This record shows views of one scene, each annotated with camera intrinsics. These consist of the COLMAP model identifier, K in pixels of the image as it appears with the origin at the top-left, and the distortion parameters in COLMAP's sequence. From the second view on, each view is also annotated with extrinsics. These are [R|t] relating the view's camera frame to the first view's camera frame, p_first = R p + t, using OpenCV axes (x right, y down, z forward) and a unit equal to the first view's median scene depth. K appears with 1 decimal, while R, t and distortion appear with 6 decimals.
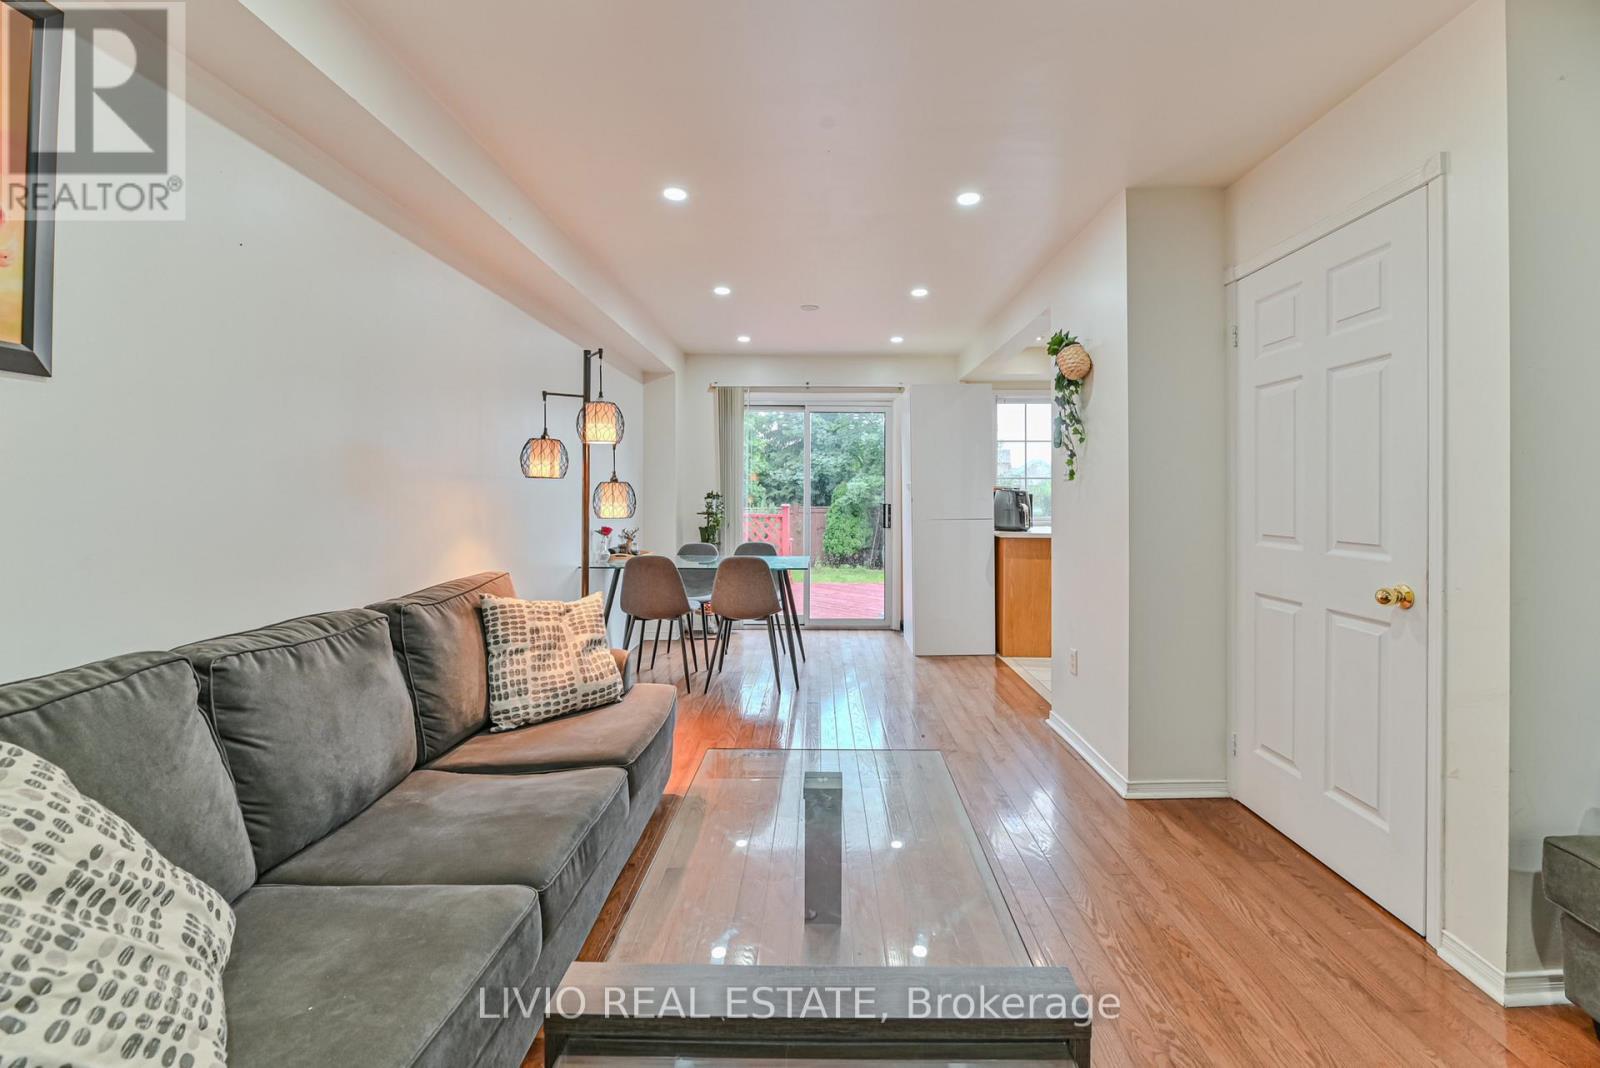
lens RADIAL K [[653.9, 0, 822.3], [0, 653.9, 492.9], [0, 0, 1]] dist [-0.001351, -0.002538]
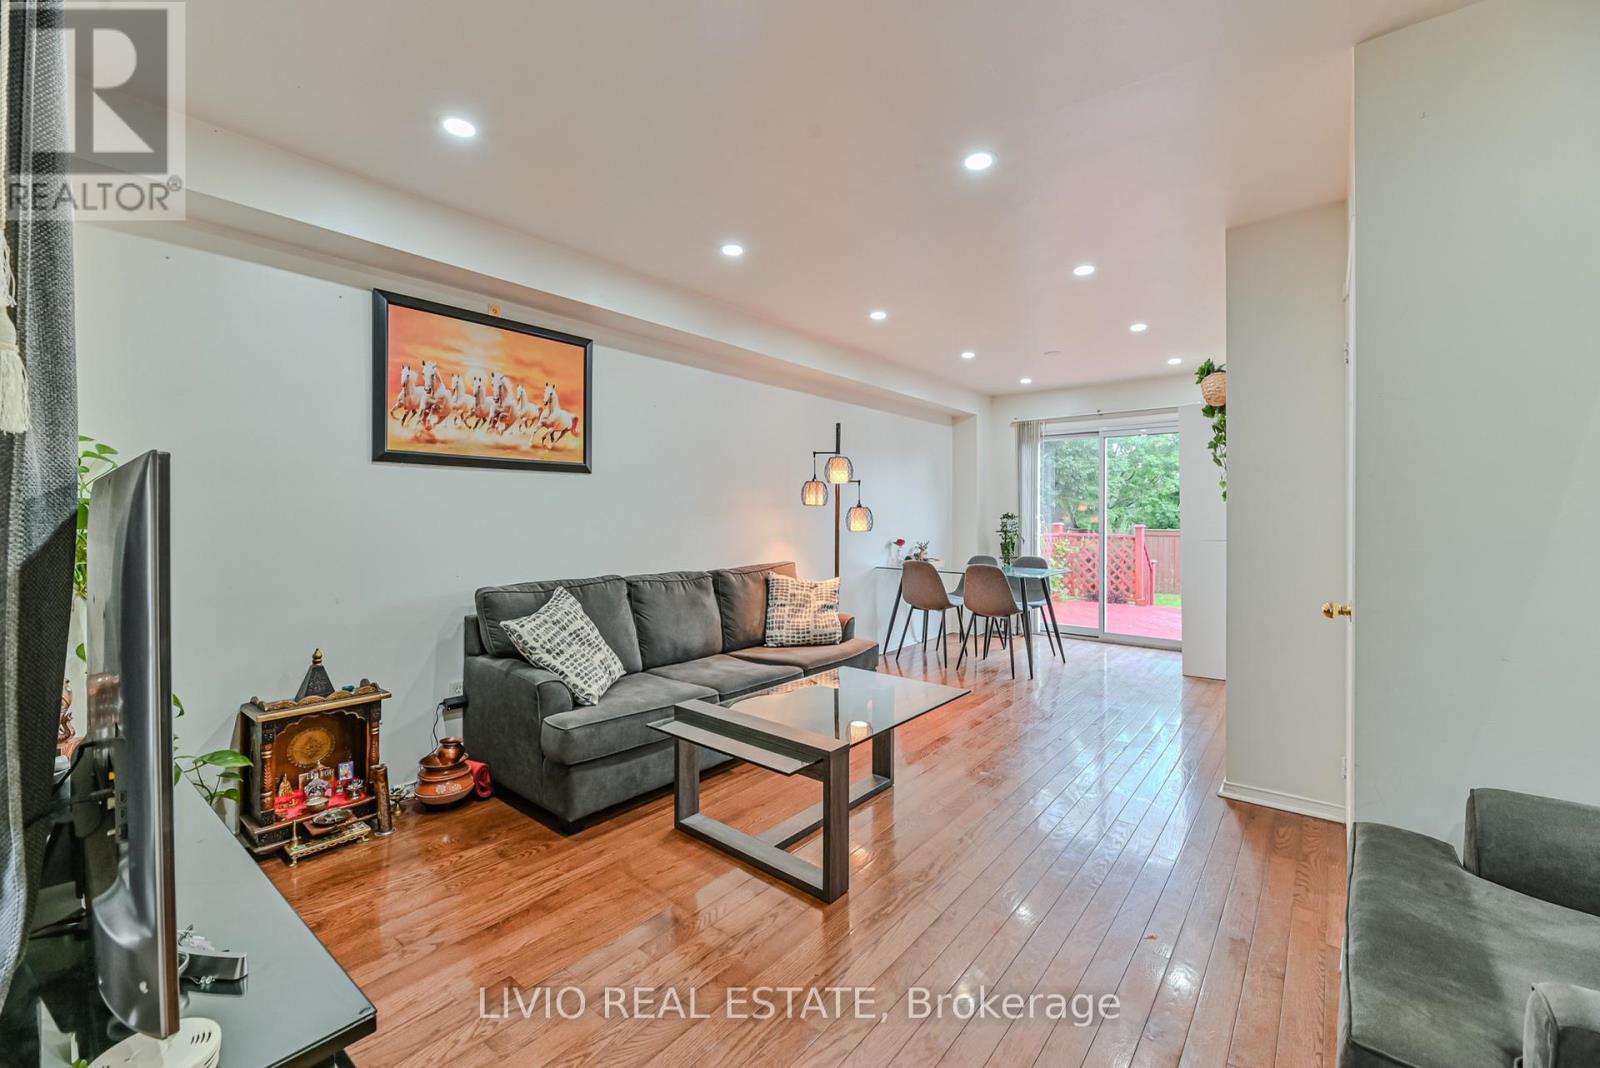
lens RADIAL K [[629.8, 0, 795.7], [0, 629.8, 516.8], [0, 0, 1]] dist [0.003014, 0.000253]
pose [[0.767258, -0.000381, -0.641339, 0.503729], [0.003348, 0.999989, 0.003411, -0.000208], [0.641330, -0.004765, 0.767250, -0.211810]]
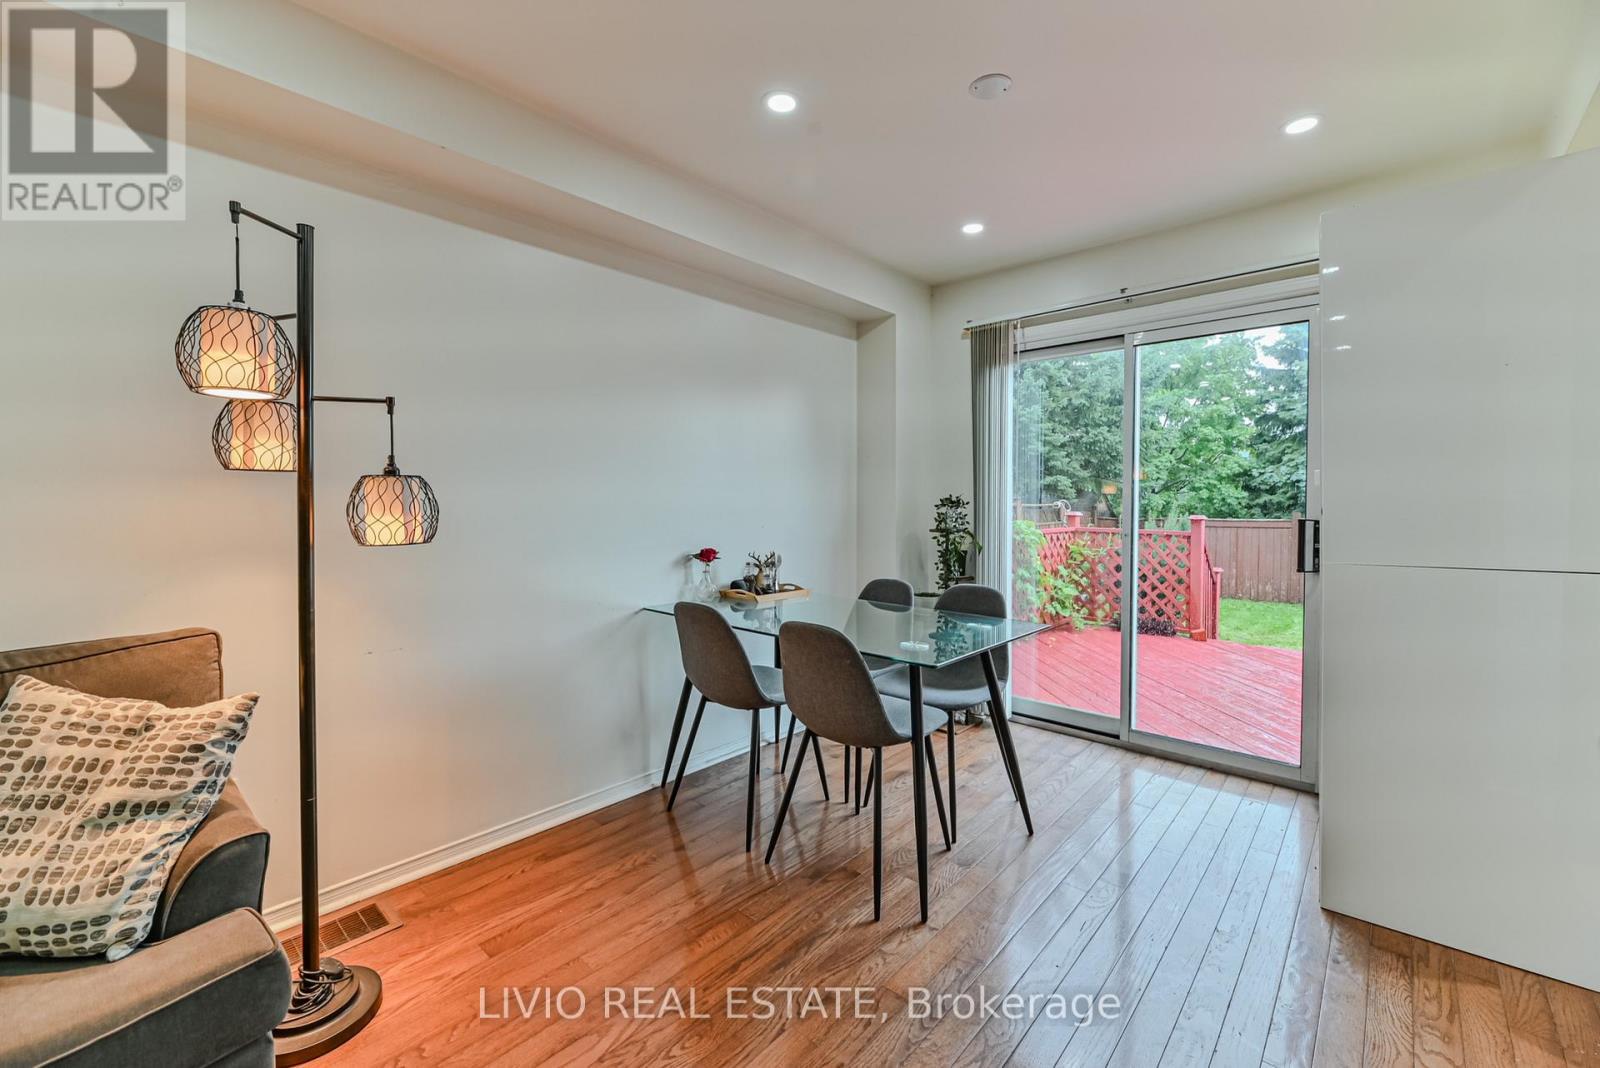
lens RADIAL K [[653.9, 0, 784.1], [0, 653.9, 519.9], [0, 0, 1]] dist [-0.001351, -0.002538]
pose [[0.730183, 0.017534, -0.683027, 0.271531], [0.003016, 0.999578, 0.028884, 0.004603], [0.683245, -0.023150, 0.729822, 0.831333]]
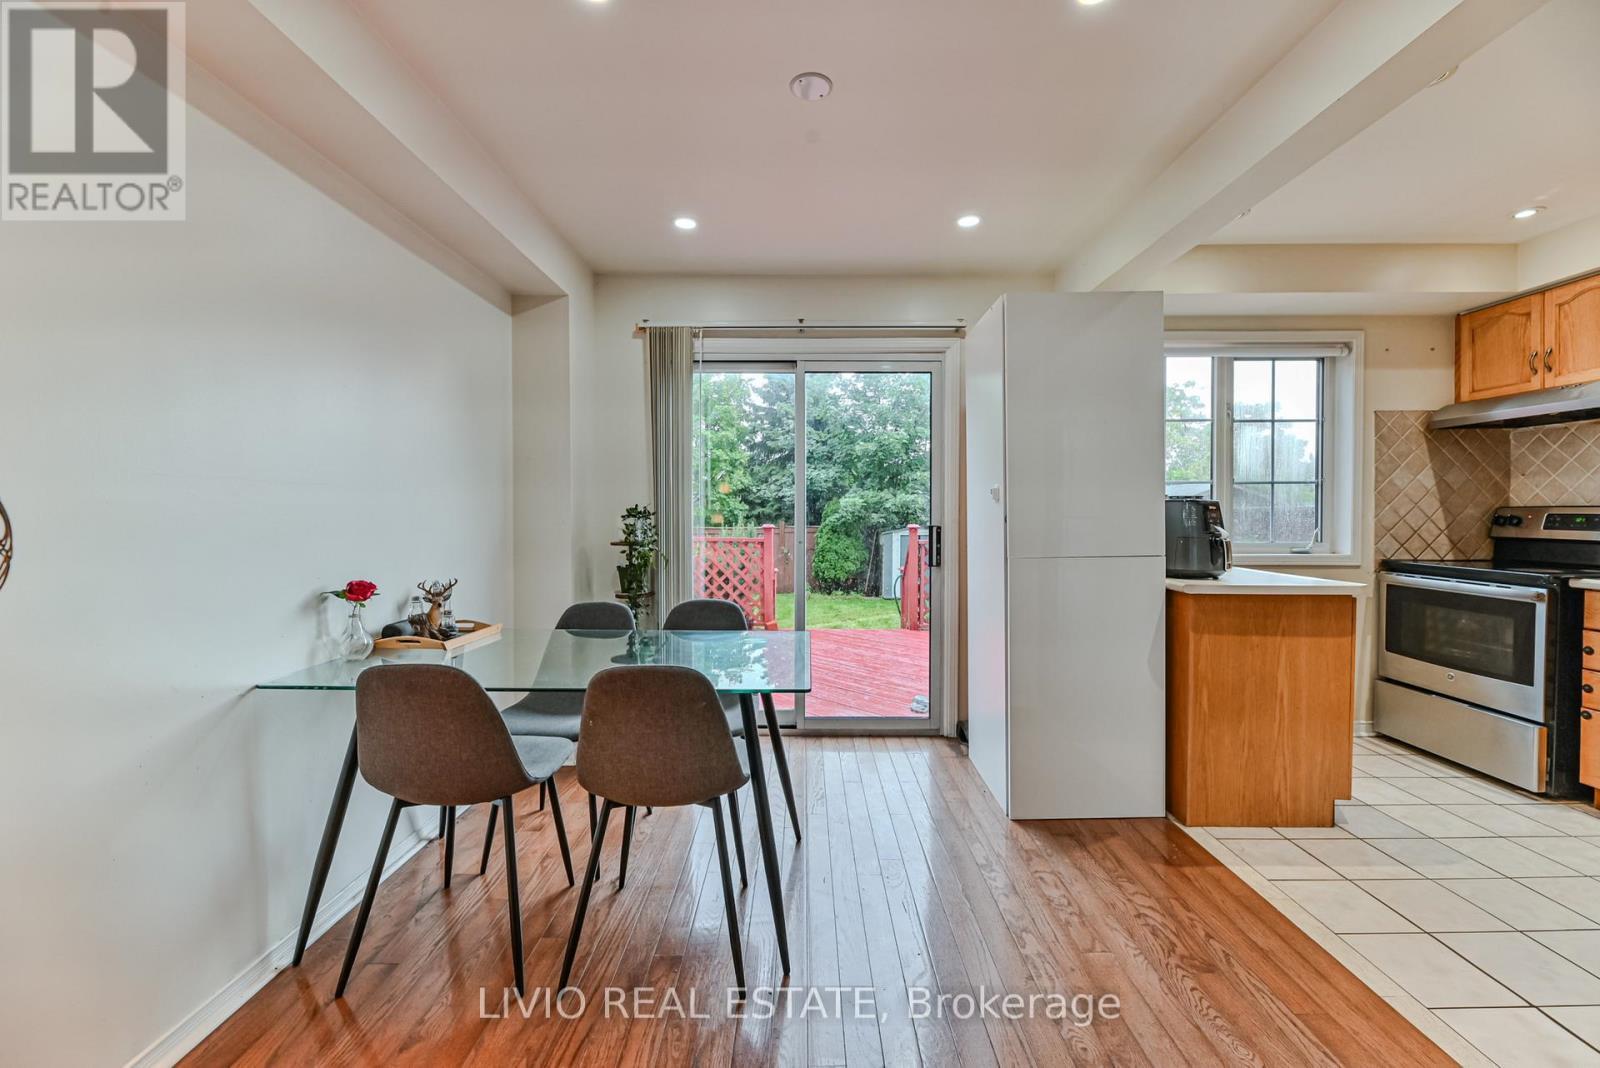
lens RADIAL K [[653.9, 0, 804.6], [0, 653.9, 525.4], [0, 0, 1]] dist [-0.001351, -0.002538]
pose [[0.999980, -0.001630, -0.006171, -0.031943], [0.001763, 0.999765, 0.021587, 0.006114], [0.006134, -0.021598, 0.999748, 0.812243]]
